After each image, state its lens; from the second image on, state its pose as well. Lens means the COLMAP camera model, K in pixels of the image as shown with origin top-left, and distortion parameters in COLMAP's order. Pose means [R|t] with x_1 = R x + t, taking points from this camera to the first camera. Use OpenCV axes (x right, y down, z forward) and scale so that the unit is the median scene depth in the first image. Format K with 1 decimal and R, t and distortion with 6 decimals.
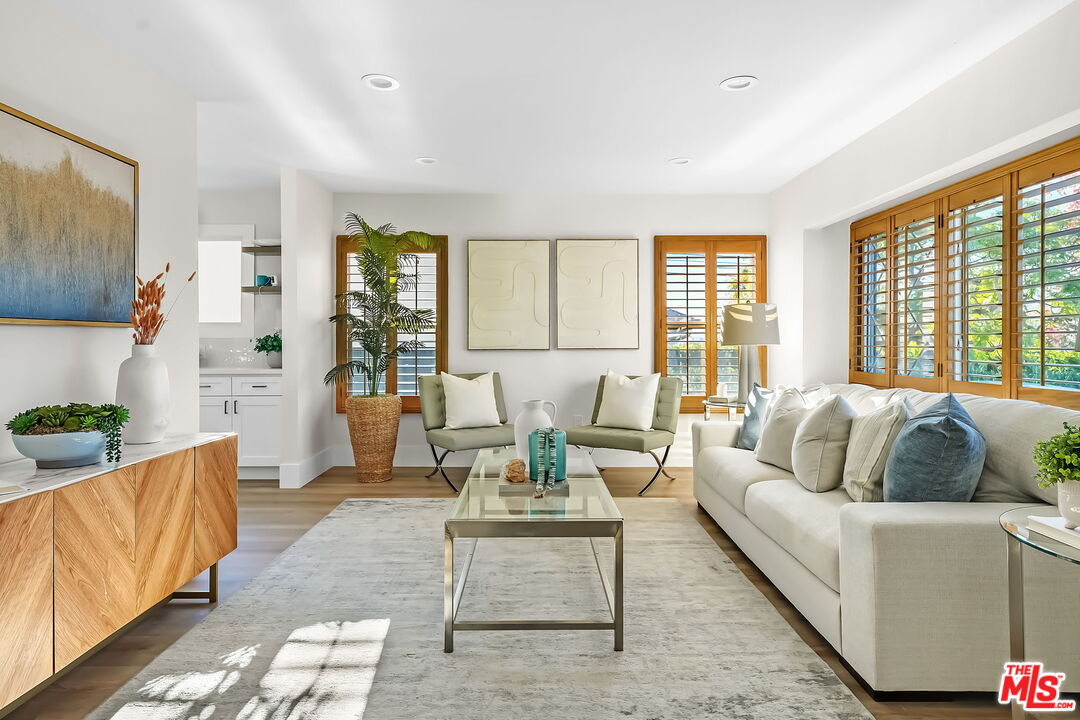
lens RADIAL K [[611.6, 0, 545.1], [0, 611.6, 341.0], [0, 0, 1]] dist [0.001478, -0.000529]
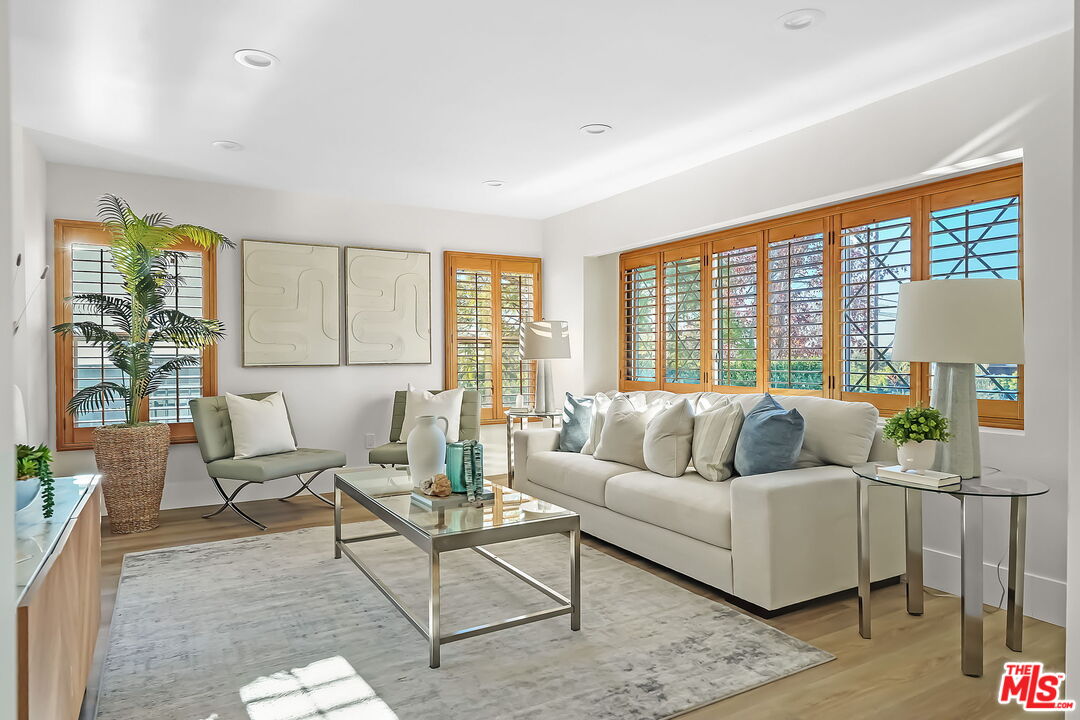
lens RADIAL K [[653.9, 0, 521.7], [0, 653.9, 360.3], [0, 0, 1]] dist [-0.001074, -0.000803]
pose [[0.871348, -0.007828, 0.490603, -0.320755], [0.004038, 0.999953, 0.008784, -0.001483], [-0.490649, -0.005673, 0.871339, 0.001242]]
